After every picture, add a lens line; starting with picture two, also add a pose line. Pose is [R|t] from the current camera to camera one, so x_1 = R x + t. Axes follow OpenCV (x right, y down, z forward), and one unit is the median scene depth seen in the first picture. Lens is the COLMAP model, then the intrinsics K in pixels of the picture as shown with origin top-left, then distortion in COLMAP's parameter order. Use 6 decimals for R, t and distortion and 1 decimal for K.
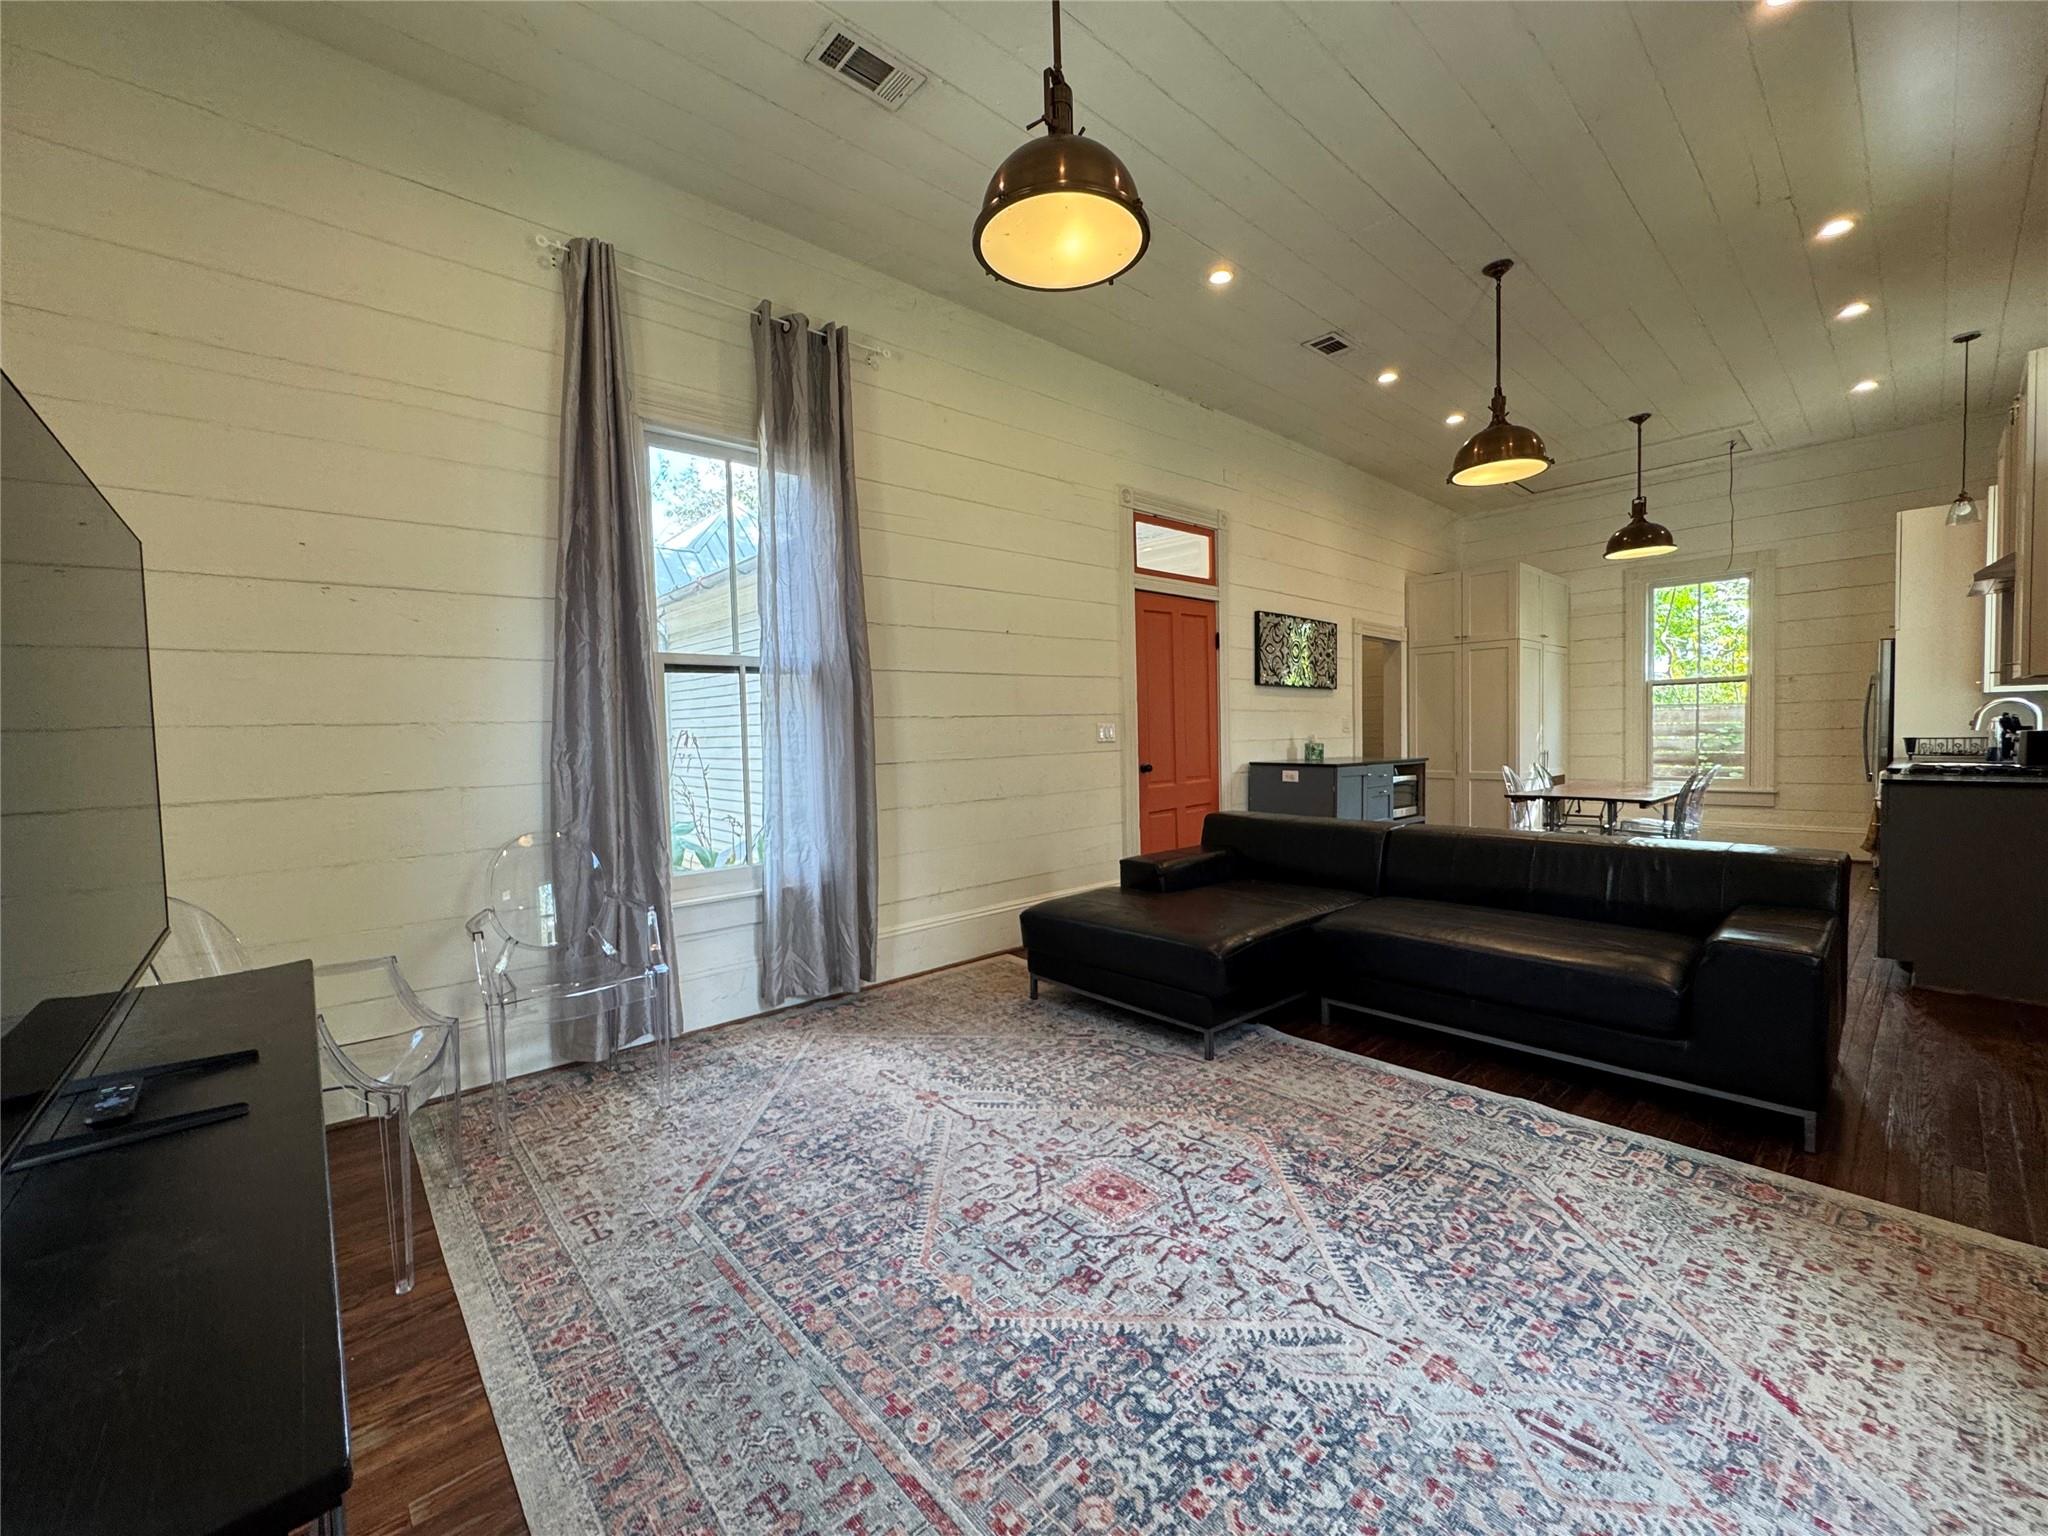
lens RADIAL K [[820.4, 0, 1030.3], [0, 820.4, 763.0], [0, 0, 1]] dist [-0.004081, 0.000047]
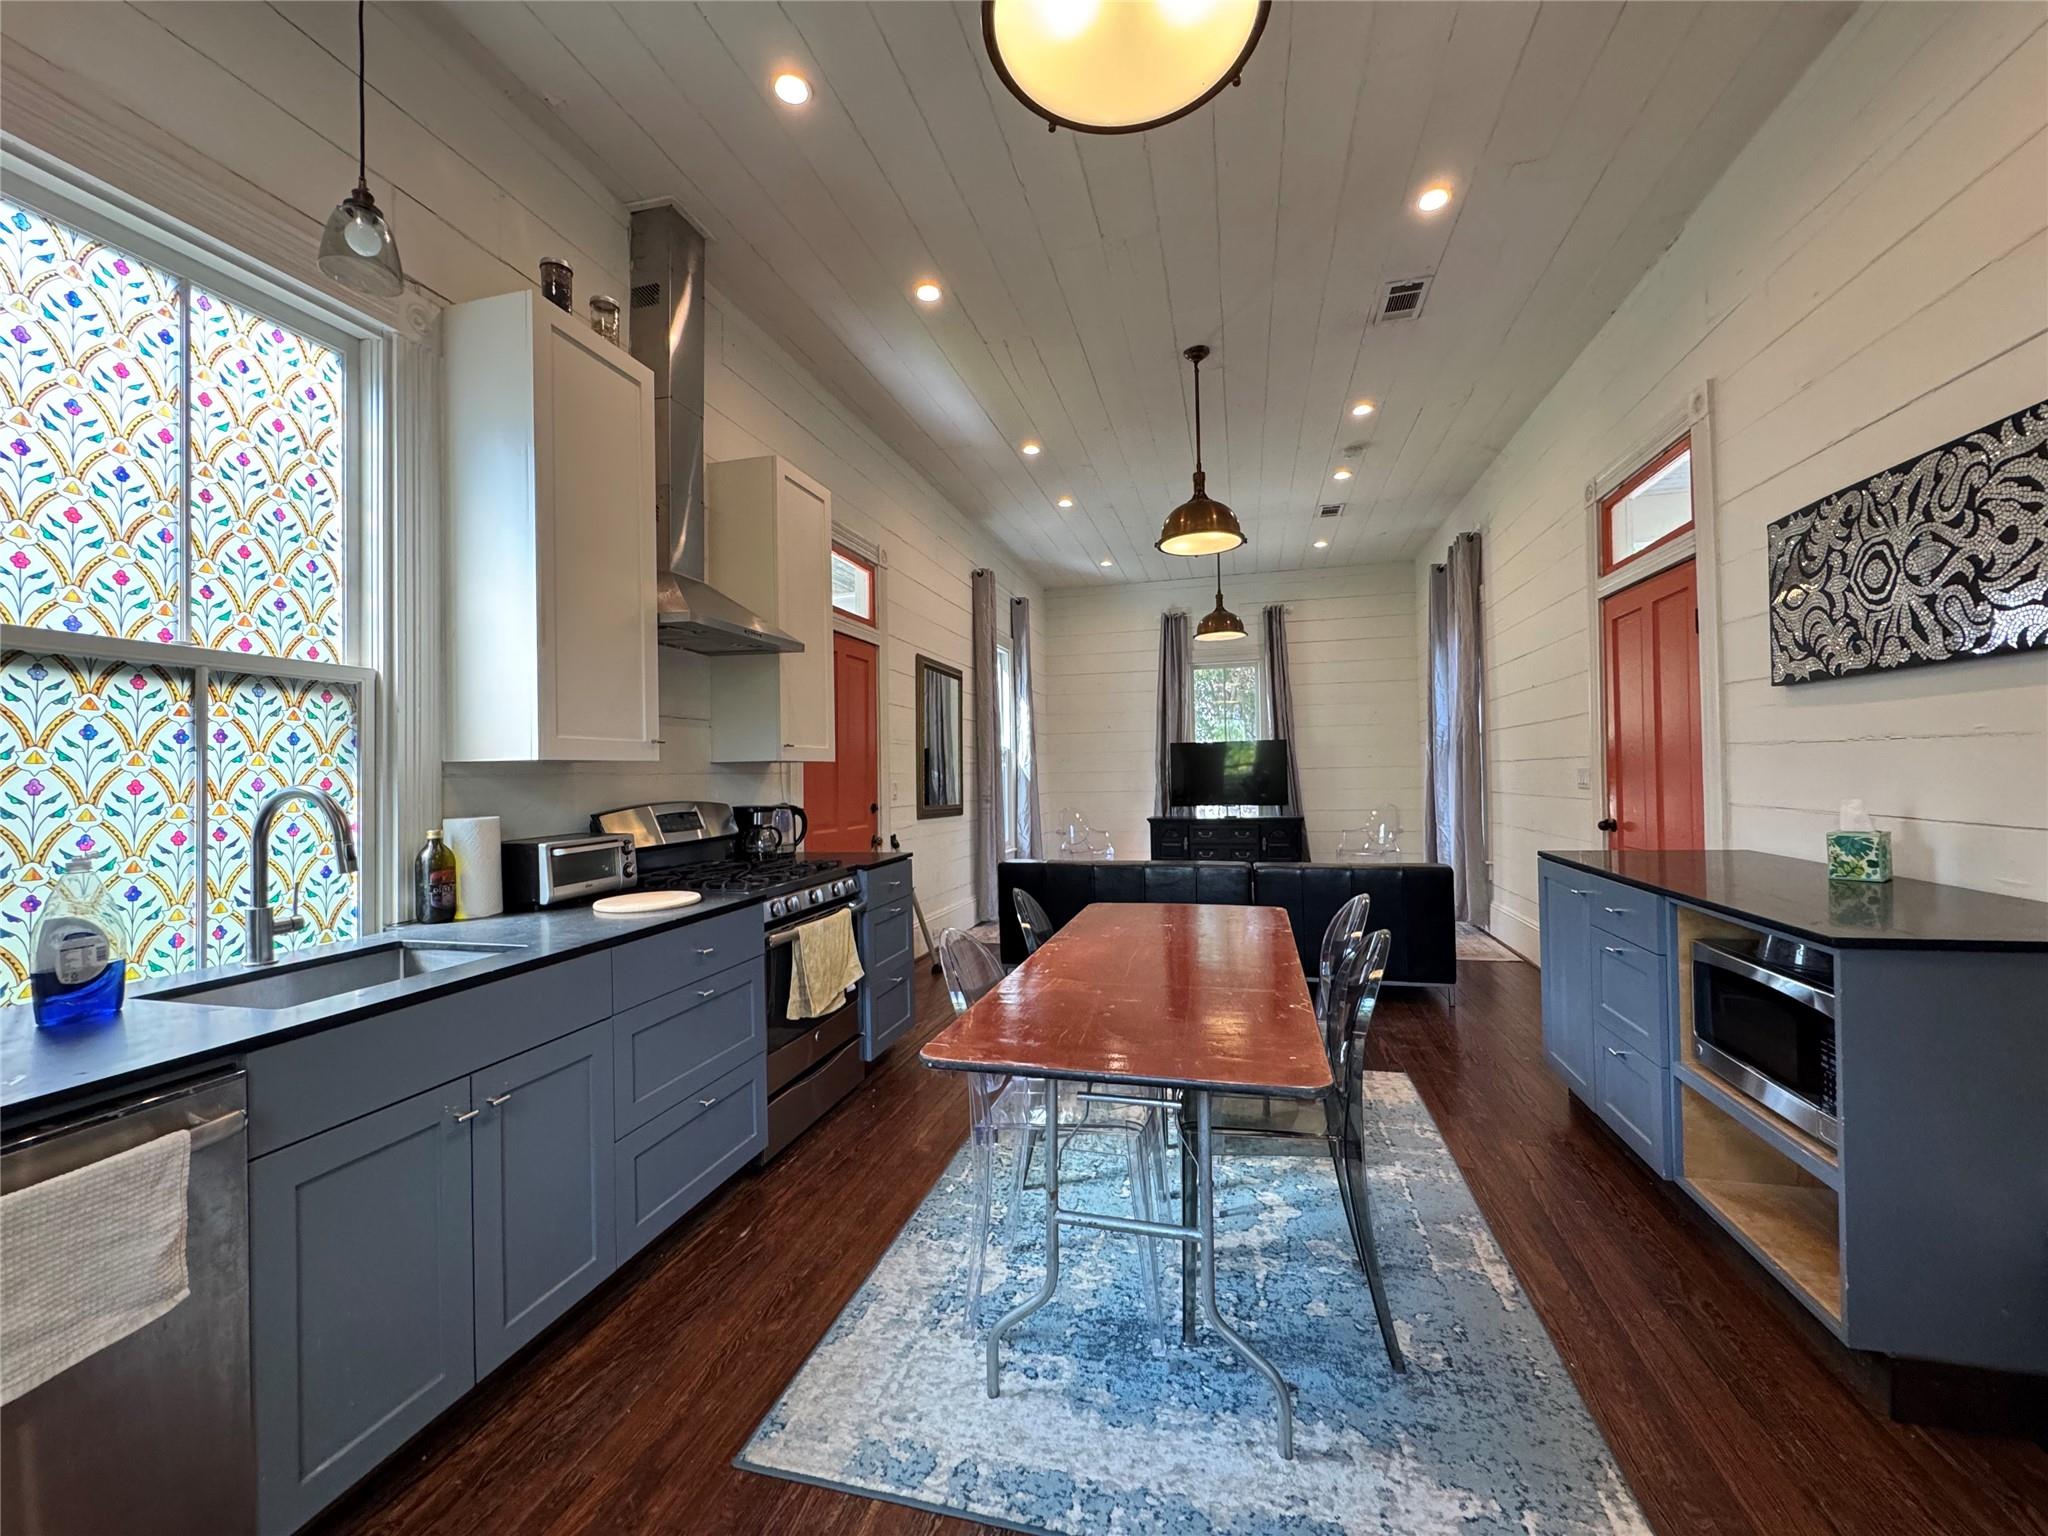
lens RADIAL K [[820.4, 0, 1027.1], [0, 820.4, 760.6], [0, 0, 1]] dist [-0.004081, 0.000047]
pose [[-0.839324, 0.031187, -0.542737, 2.173126], [0.018418, 0.999411, 0.028945, -0.184990], [0.543320, 0.014298, -0.839404, 2.863820]]
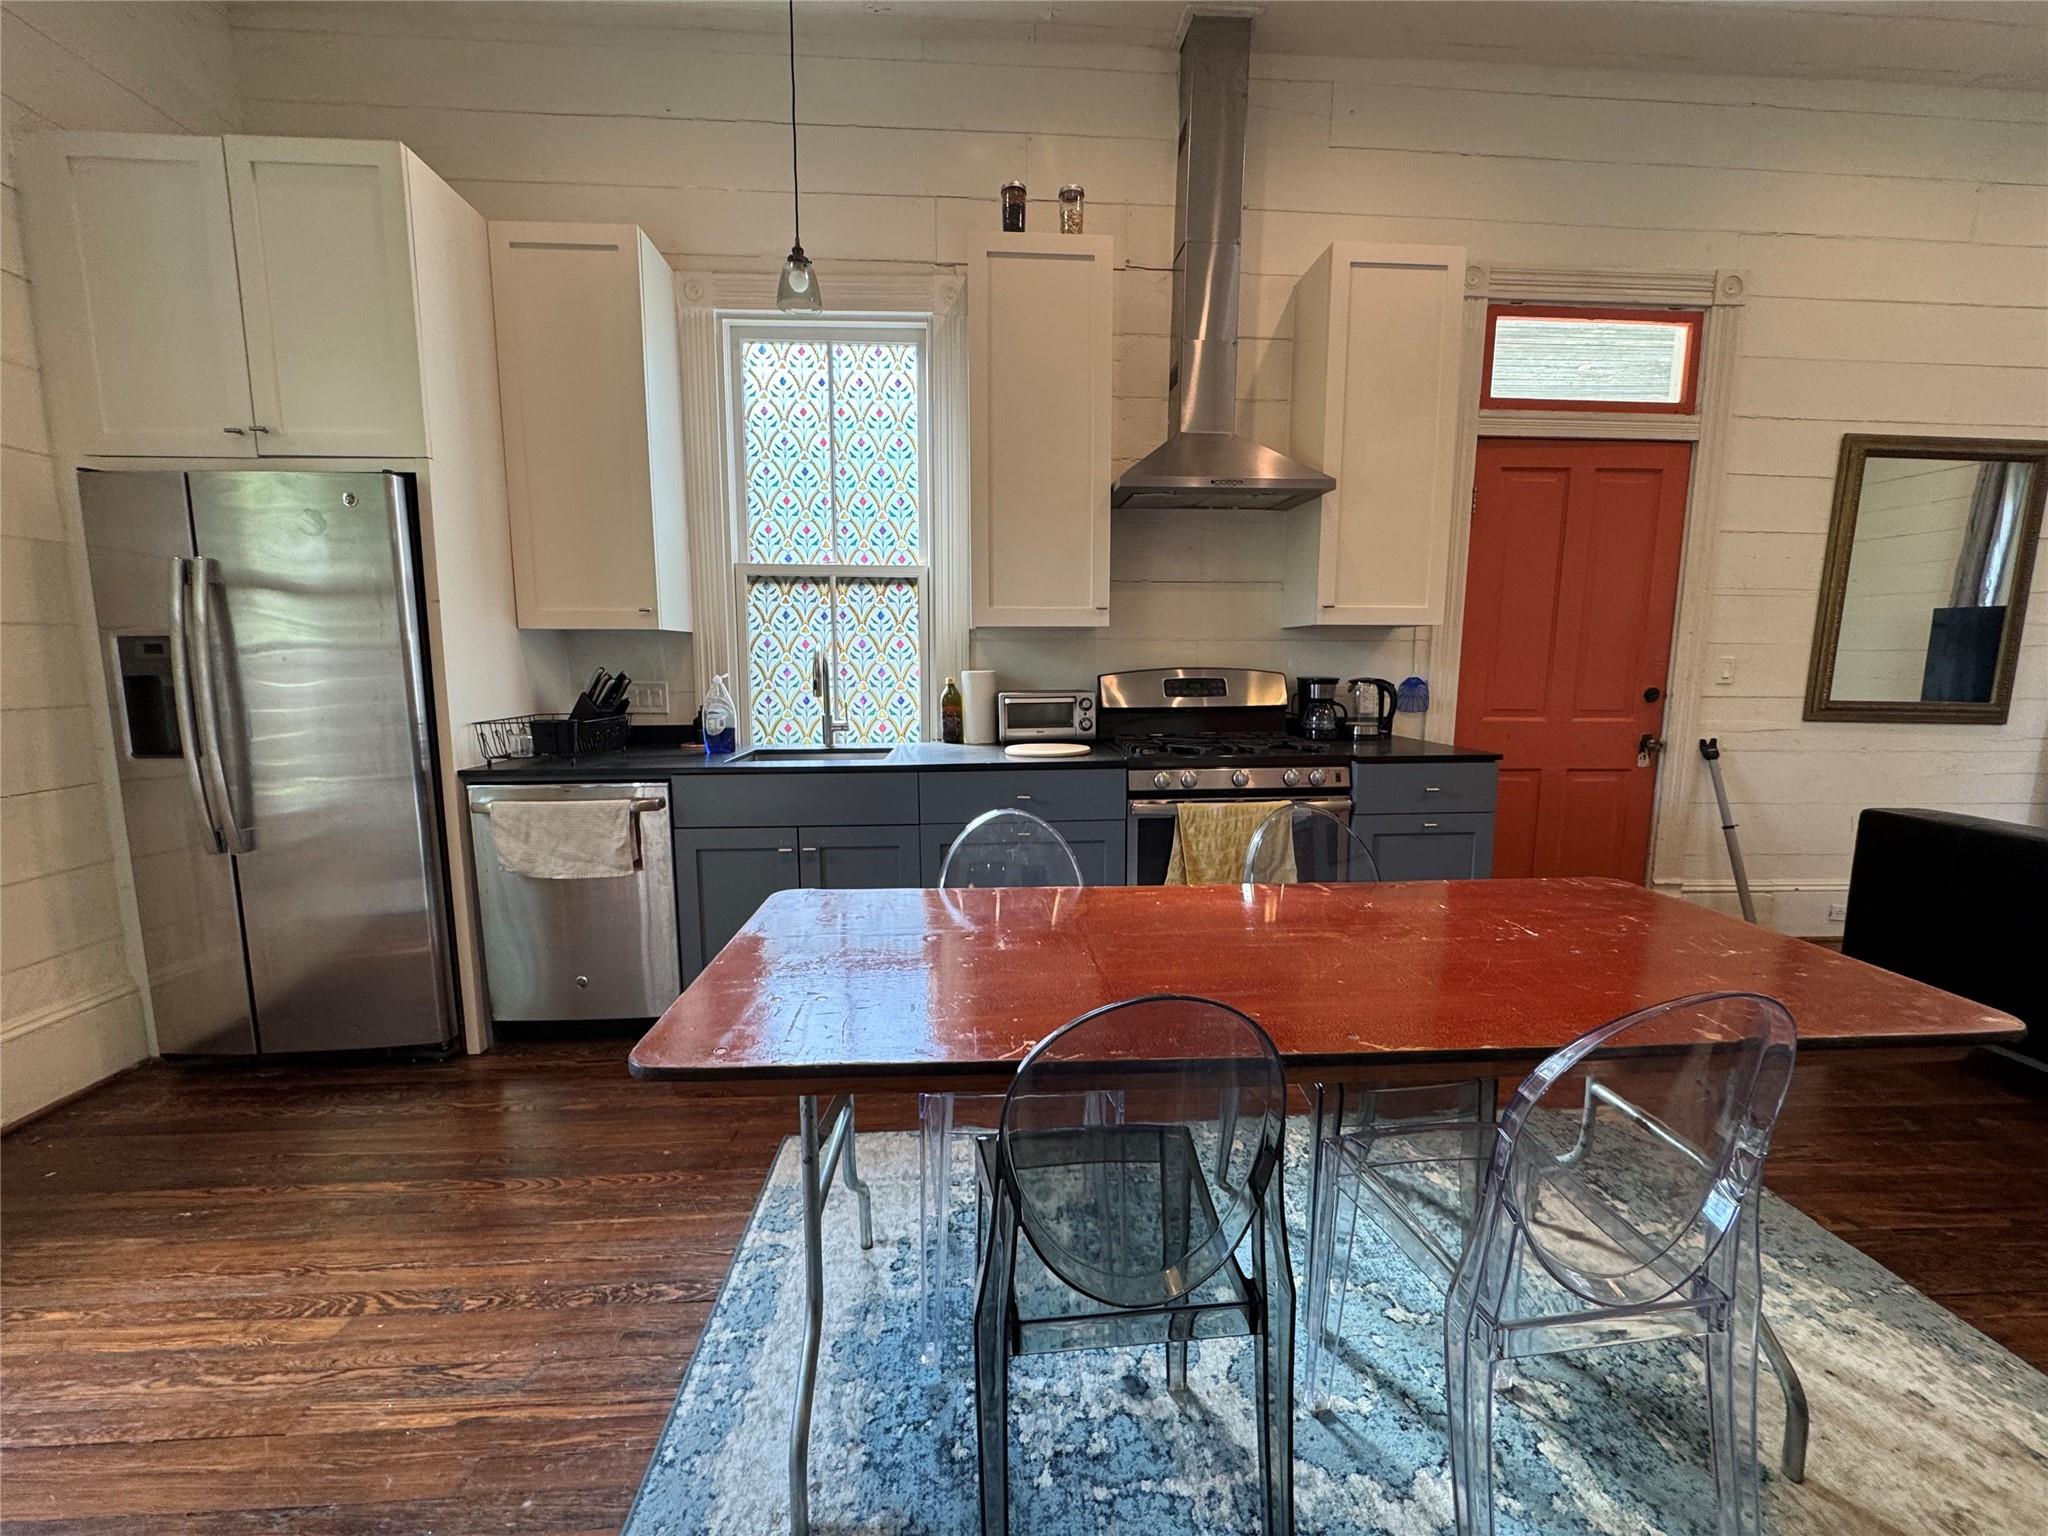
lens RADIAL K [[820.4, 0, 1021.2], [0, 820.4, 764.6], [0, 0, 1]] dist [-0.004081, 0.000047]
pose [[-0.773788, -0.058039, 0.630780, 1.335781], [0.040620, 0.989198, 0.140847, -0.136730], [-0.632141, 0.134607, -0.763072, 2.679528]]
